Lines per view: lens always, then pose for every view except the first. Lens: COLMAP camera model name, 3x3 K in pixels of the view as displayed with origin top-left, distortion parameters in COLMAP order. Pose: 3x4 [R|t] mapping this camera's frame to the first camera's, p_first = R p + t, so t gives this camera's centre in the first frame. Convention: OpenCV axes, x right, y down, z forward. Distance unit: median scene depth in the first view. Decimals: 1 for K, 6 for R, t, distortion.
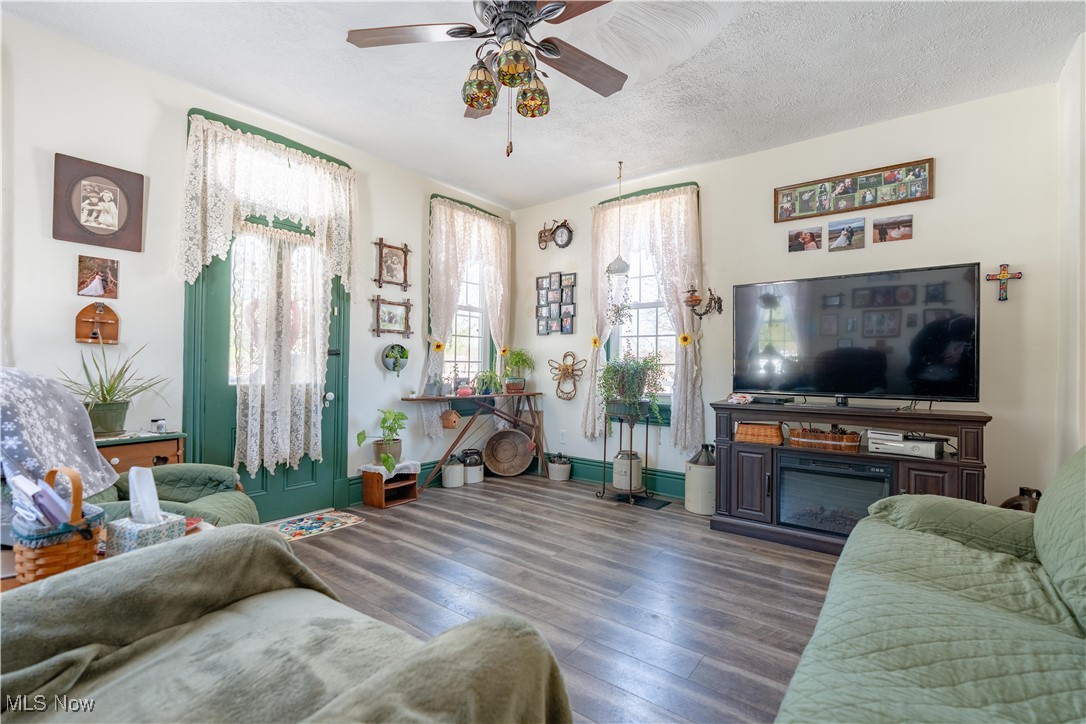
lens RADIAL K [[487.7, 0, 537.0], [0, 487.7, 364.5], [0, 0, 1]] dist [-0.003720, 0.000610]
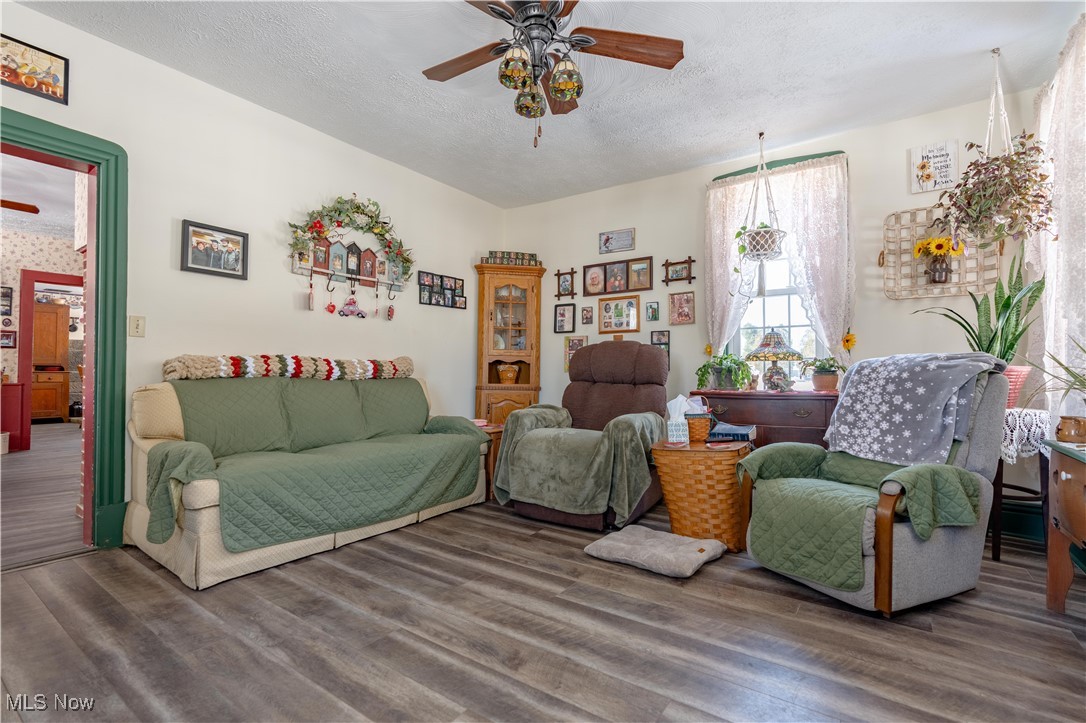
lens RADIAL K [[487.7, 0, 547.7], [0, 487.7, 363.9], [0, 0, 1]] dist [-0.003720, 0.000610]
pose [[-0.998013, -0.018810, -0.060132, -0.016568], [-0.017679, 0.999658, -0.019275, 0.040205], [0.060474, -0.018174, -0.998004, 1.256473]]
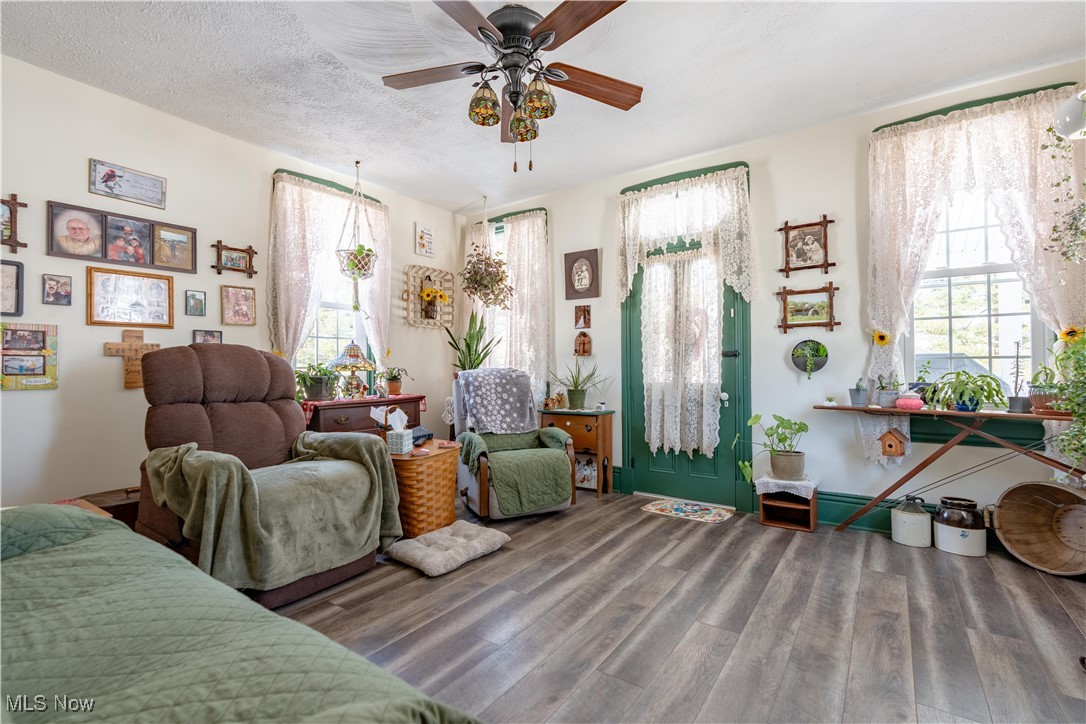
lens RADIAL K [[487.7, 0, 542.0], [0, 487.7, 363.7], [0, 0, 1]] dist [-0.003720, 0.000610]
pose [[0.045516, -0.020203, -0.998759, 0.633367], [0.007532, 0.999774, -0.019880, 0.014787], [0.998935, -0.006618, 0.045658, 0.611746]]
